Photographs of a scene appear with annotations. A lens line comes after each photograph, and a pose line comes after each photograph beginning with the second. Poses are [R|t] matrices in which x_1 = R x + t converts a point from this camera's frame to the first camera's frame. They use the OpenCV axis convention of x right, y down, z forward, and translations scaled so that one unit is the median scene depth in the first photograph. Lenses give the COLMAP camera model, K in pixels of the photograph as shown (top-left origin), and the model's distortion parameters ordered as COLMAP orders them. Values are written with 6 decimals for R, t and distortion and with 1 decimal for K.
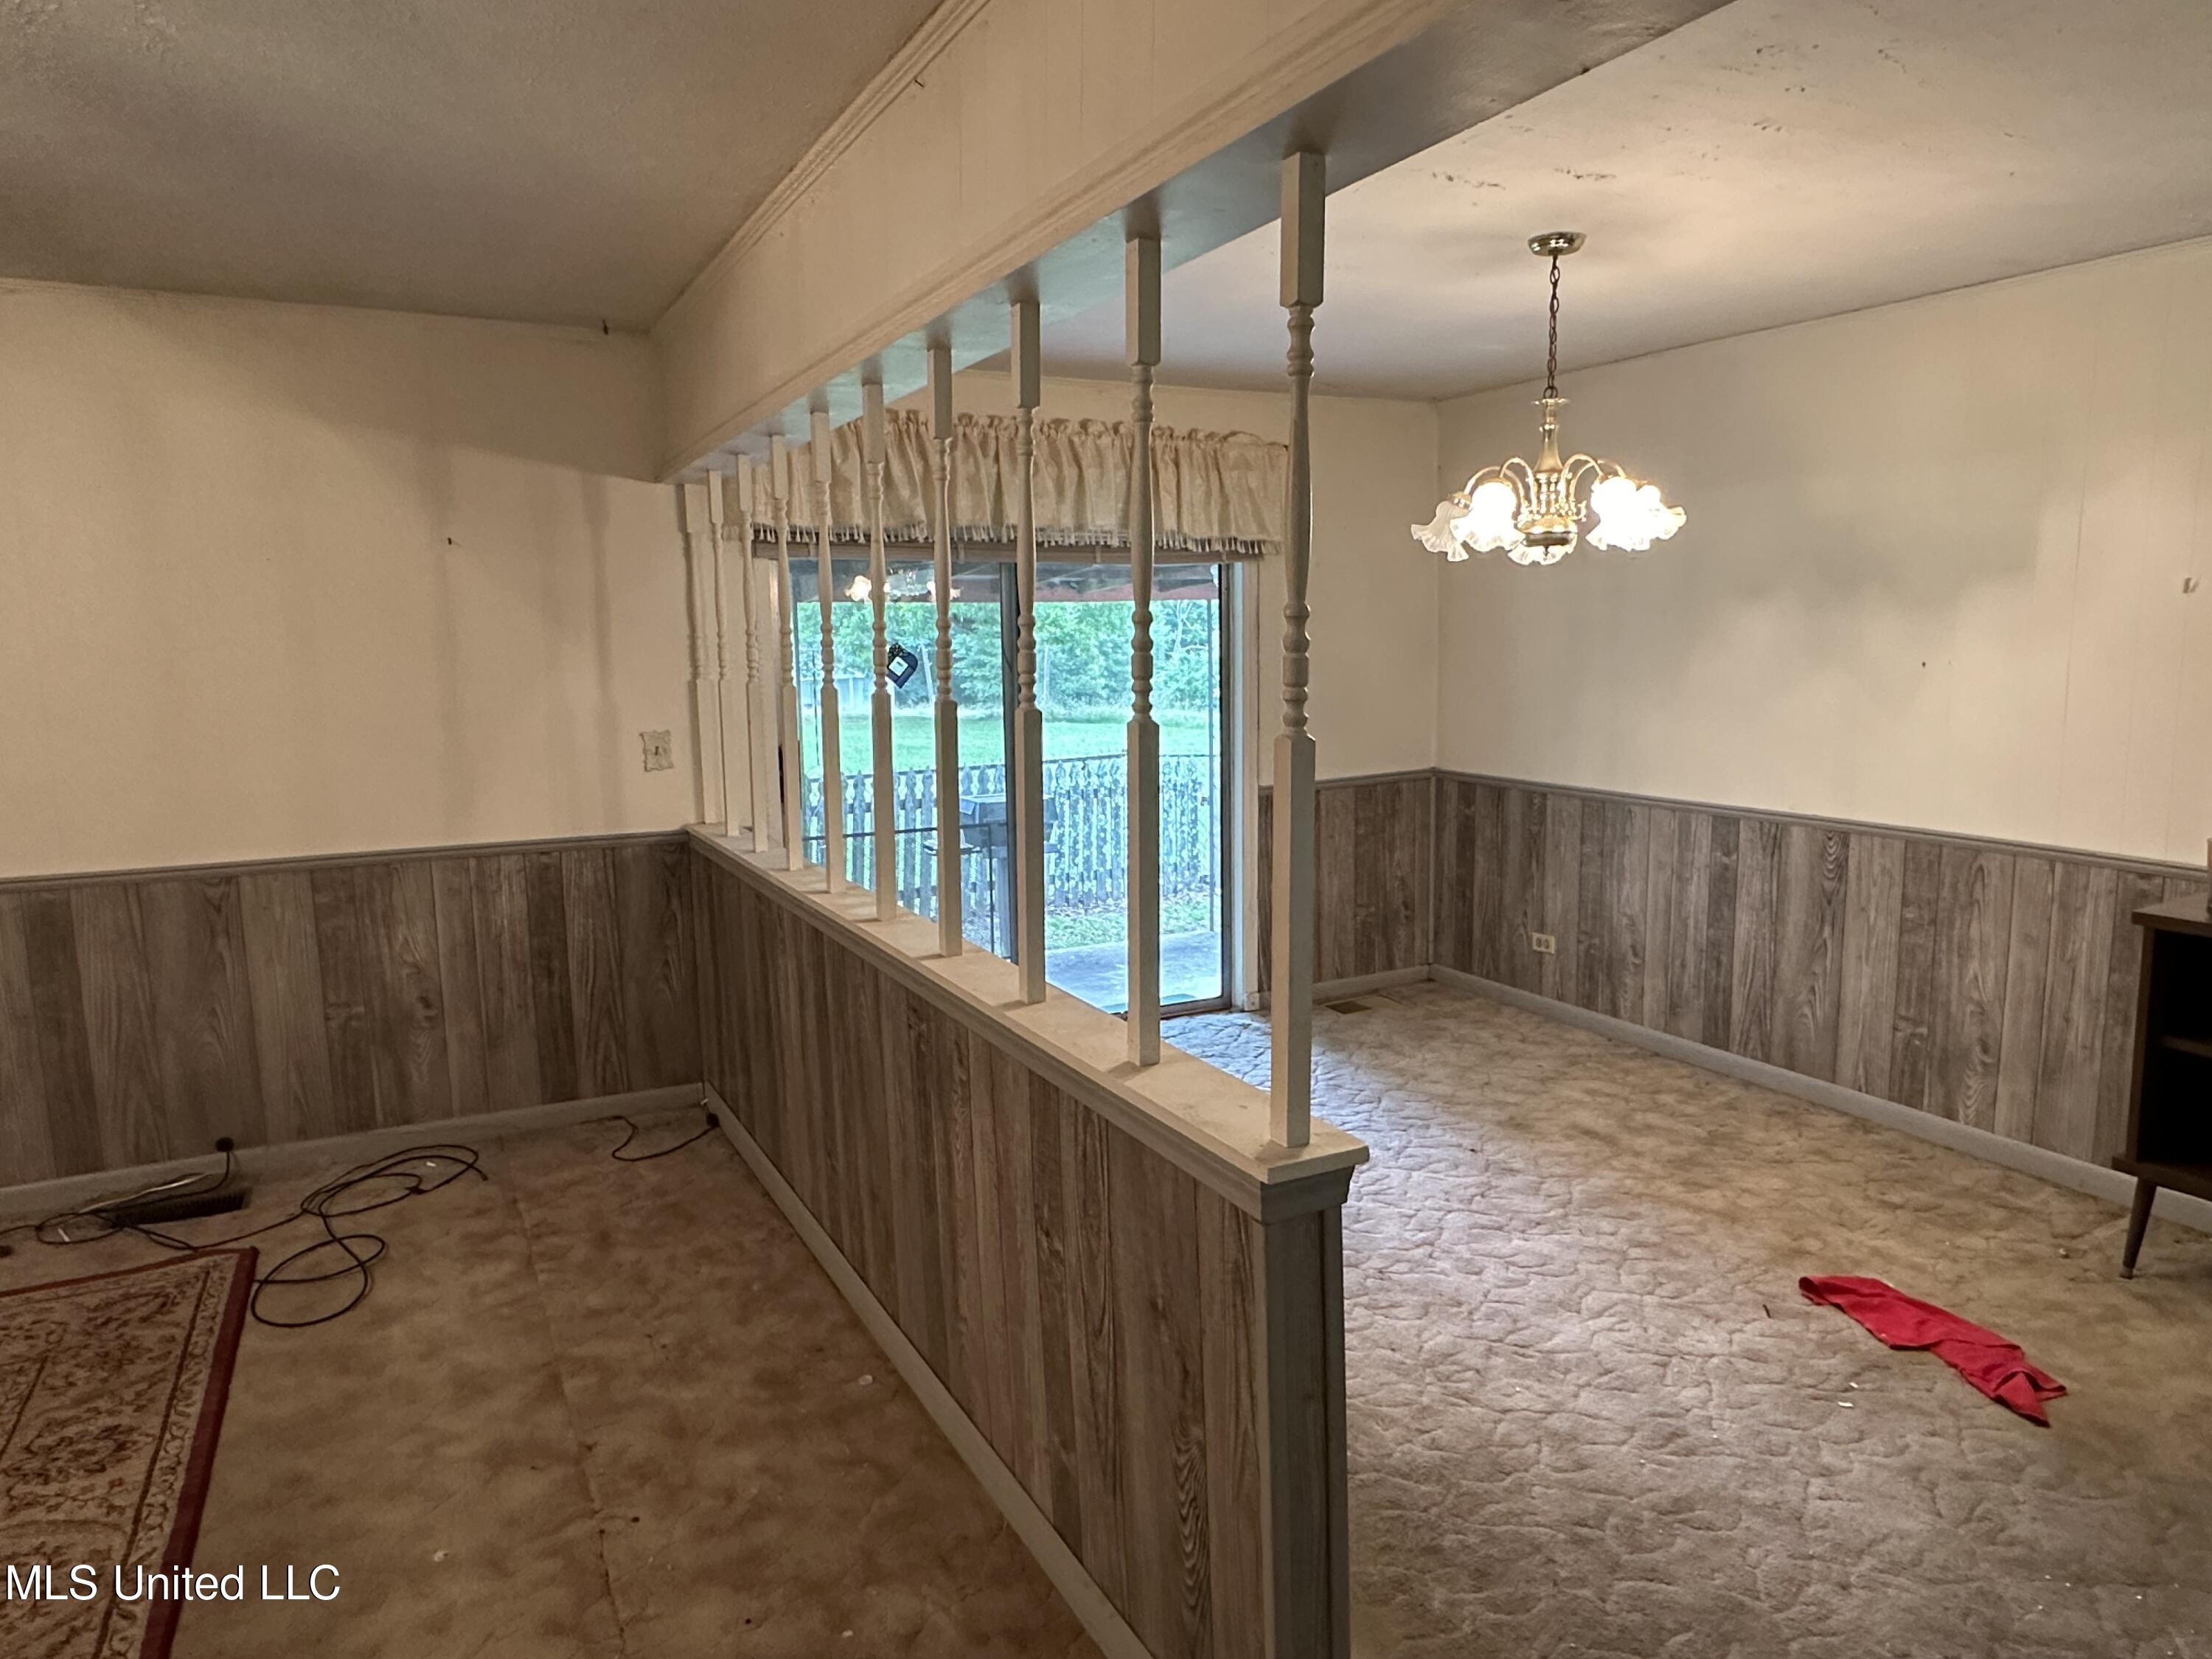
lens RADIAL K [[1394.6, 0, 1087.5], [0, 1394.6, 827.9], [0, 0, 1]] dist [-0.000344, 0.002020]
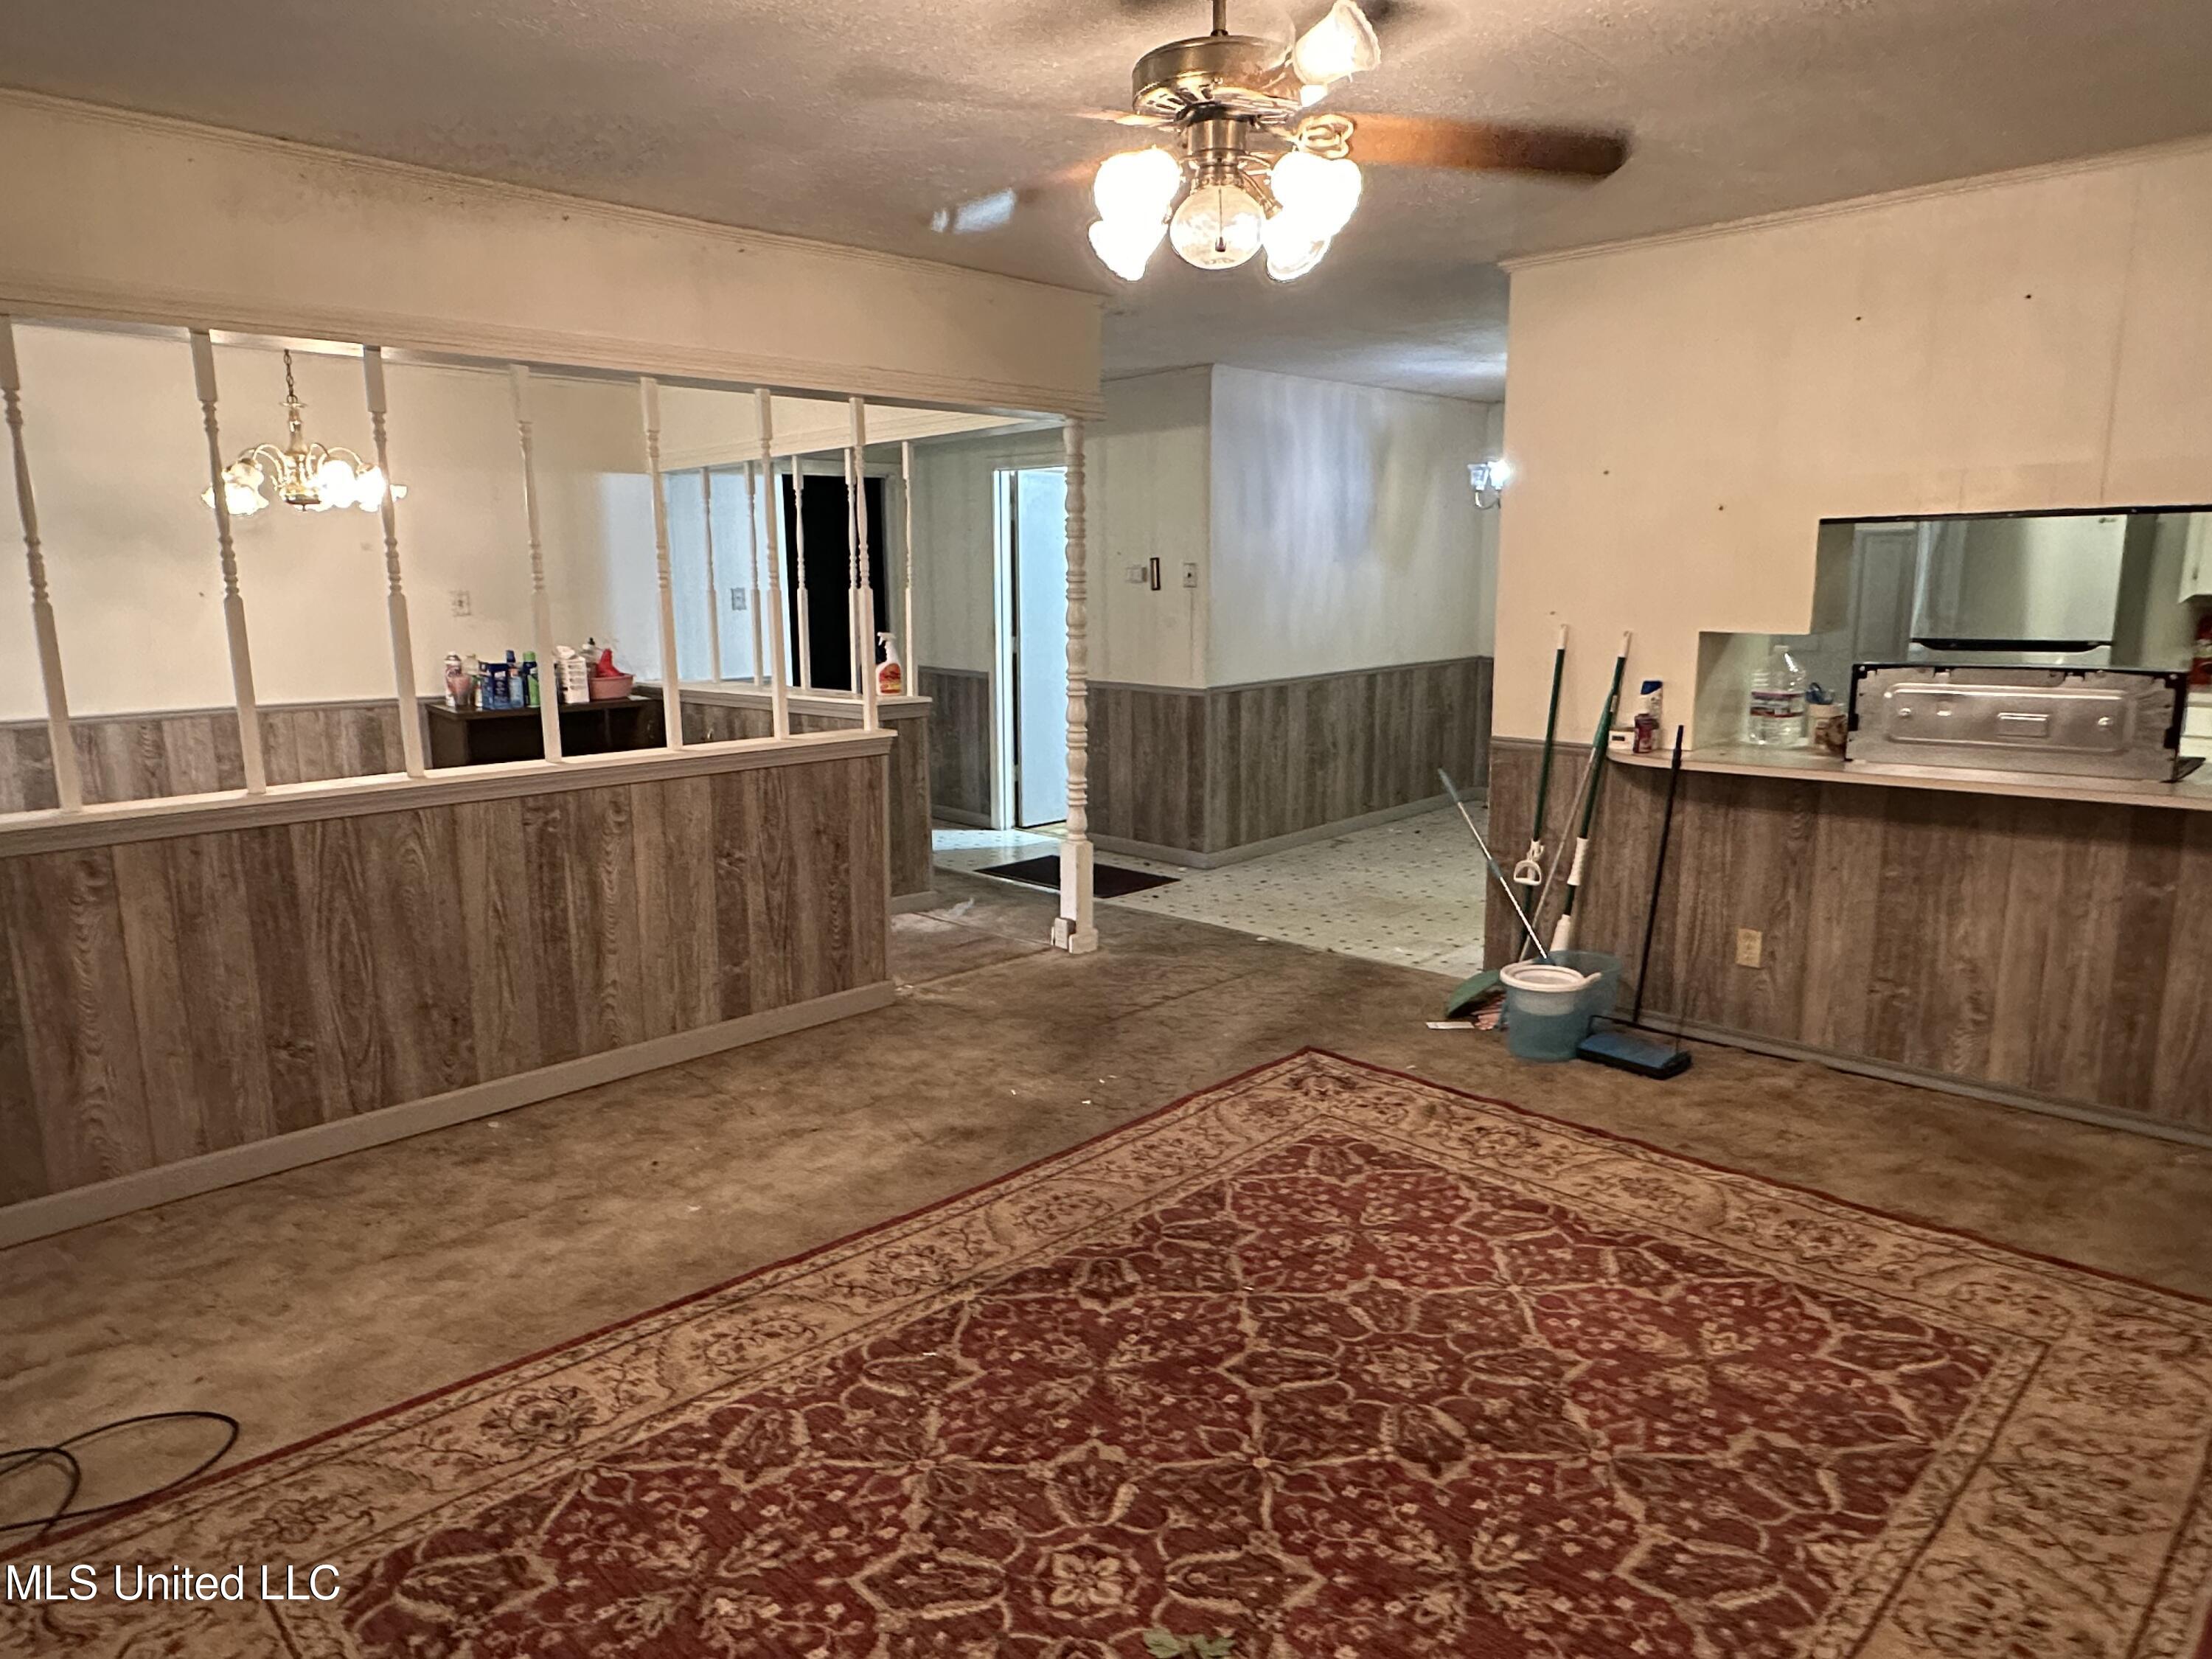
lens RADIAL K [[1394.6, 0, 1108.7], [0, 1394.6, 839.8], [0, 0, 1]] dist [-0.000344, 0.002020]
pose [[-0.306960, -0.161032, 0.938000, -1.592854], [0.150893, 0.964881, 0.215026, -0.057227], [-0.939684, 0.207542, -0.271882, 0.797661]]
